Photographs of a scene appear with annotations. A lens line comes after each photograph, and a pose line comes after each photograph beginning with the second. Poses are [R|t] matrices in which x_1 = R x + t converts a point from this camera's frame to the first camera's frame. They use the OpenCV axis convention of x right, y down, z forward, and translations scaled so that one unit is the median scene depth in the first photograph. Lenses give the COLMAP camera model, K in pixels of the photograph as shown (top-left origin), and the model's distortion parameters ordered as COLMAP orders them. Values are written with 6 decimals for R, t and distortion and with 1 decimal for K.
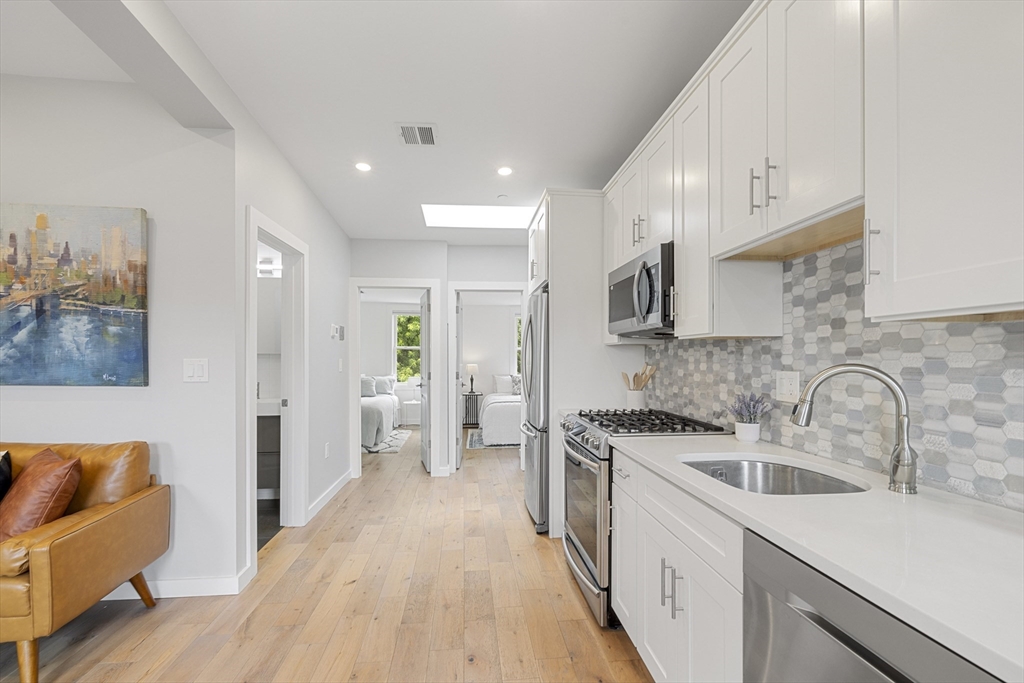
lens RADIAL K [[437.2, 0, 511.2], [0, 437.2, 357.7], [0, 0, 1]] dist [0.000928, 0.000223]
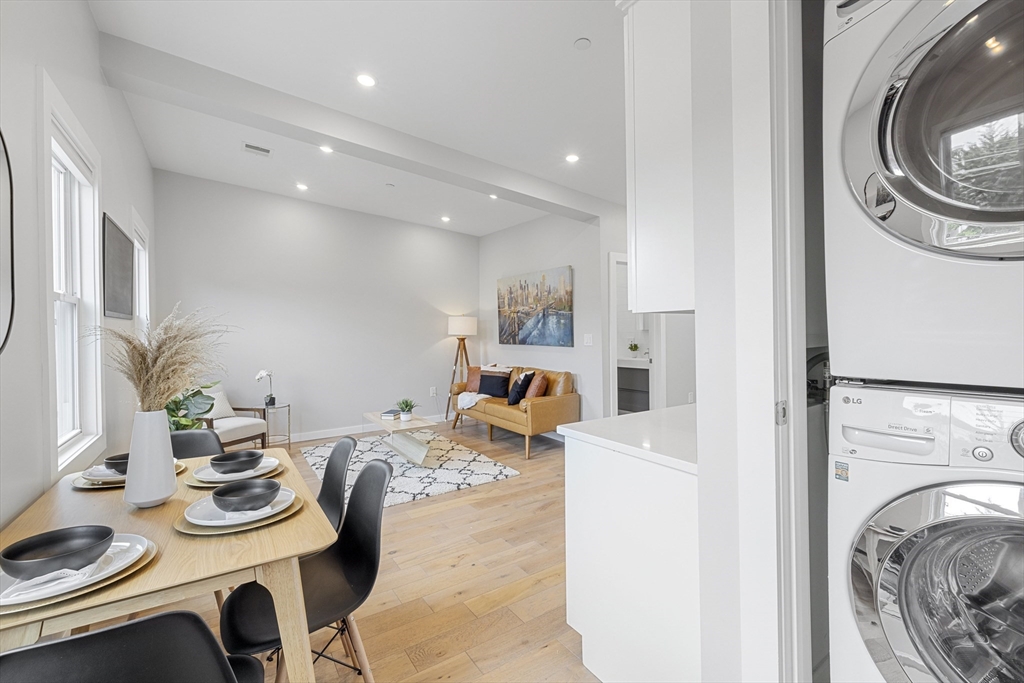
lens RADIAL K [[433.3, 0, 509.2], [0, 433.3, 335.4], [0, 0, 1]] dist [0.000776, 0.000252]
pose [[0.464622, -0.002324, -0.885506, 0.988608], [0.014534, 0.999882, 0.005002, -0.008598], [0.885390, -0.015195, 0.464601, -0.290066]]
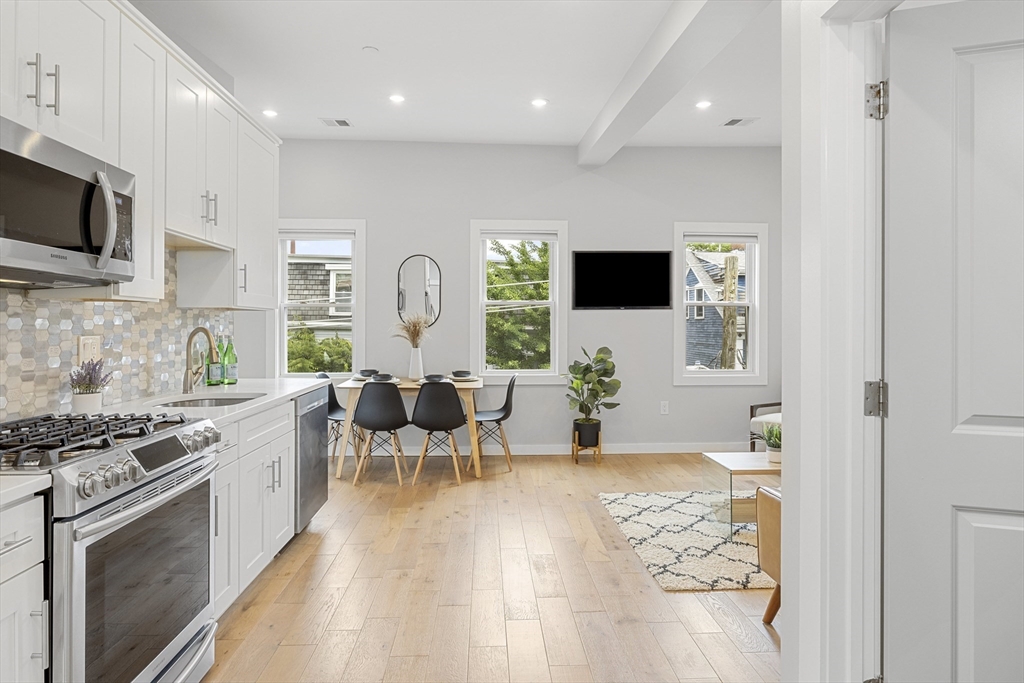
lens RADIAL K [[571.5, 0, 513.7], [0, 571.5, 326.1], [0, 0, 1]] dist [0.000039, -0.001083]
pose [[-0.998489, -0.001957, 0.054921, -0.375624], [-0.002041, 0.999997, -0.001487, 0.006332], [-0.054918, -0.001597, -0.998490, 1.924575]]
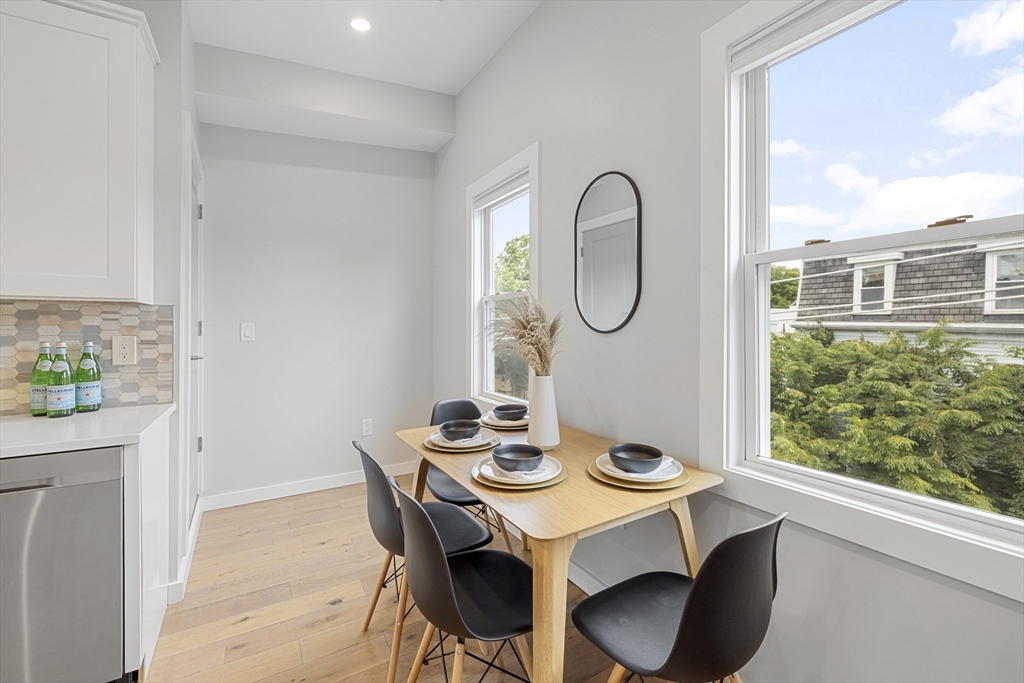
lens RADIAL K [[437.4, 0, 507.8], [0, 437.4, 327.1], [0, 0, 1]] dist [-0.000600, -0.000147]
pose [[-0.419318, -0.002190, 0.907837, -0.560993], [-0.001522, 0.999997, 0.001709, 0.002573], [-0.907838, -0.000665, -0.419320, -0.052646]]
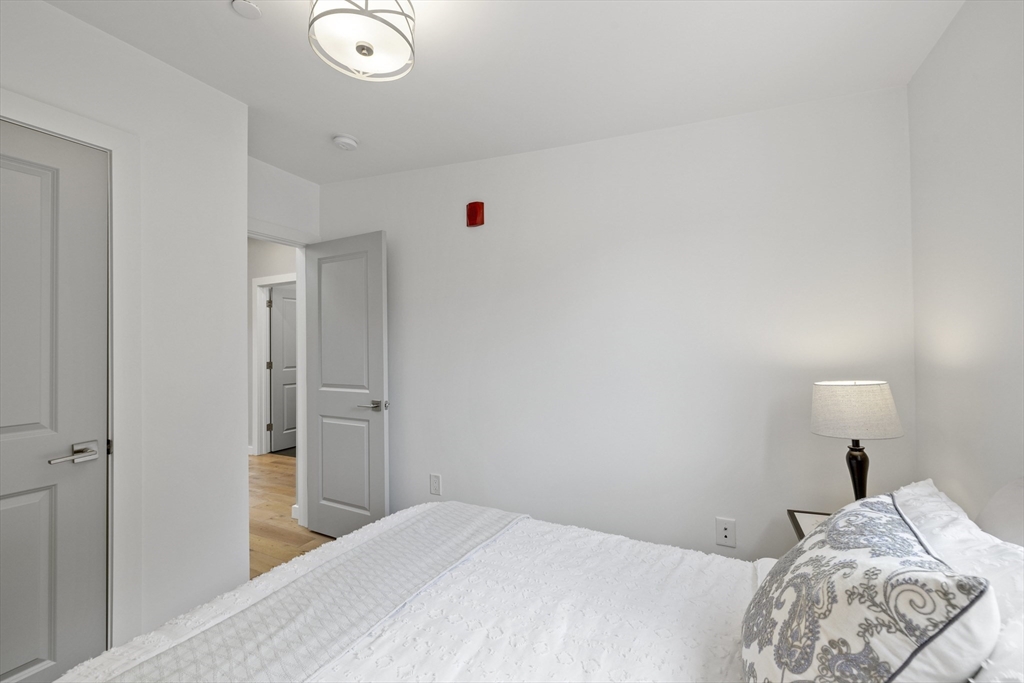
lens RADIAL K [[433.1, 0, 510.0], [0, 433.1, 346.5], [0, 0, 1]] dist [0.000666, 0.000077]
pose [[-0.548491, -0.000153, -0.836157, 0.565138], [0.005359, 0.999979, -0.003698, -0.001931], [0.836140, -0.006510, -0.548478, 3.766334]]
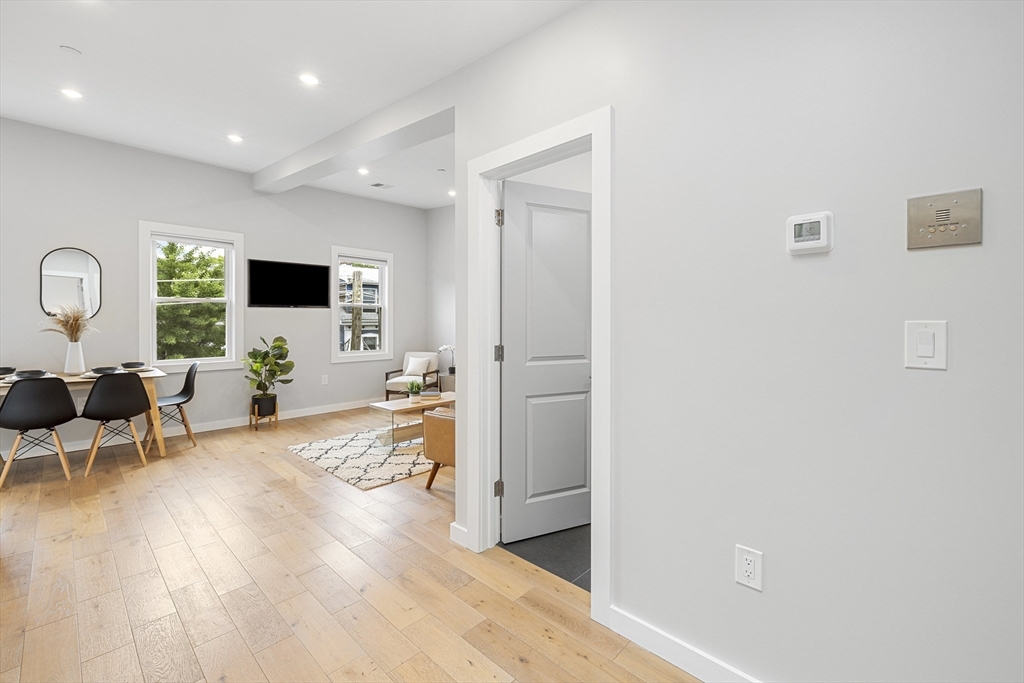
lens RADIAL K [[435.1, 0, 511.7], [0, 435.1, 323.8], [0, 0, 1]] dist [-0.000053, -0.000071]
pose [[-0.764015, 0.002211, -0.645195, -0.055420], [-0.000996, 0.999989, 0.004606, 0.008689], [0.645198, 0.004162, -0.764004, 2.116903]]
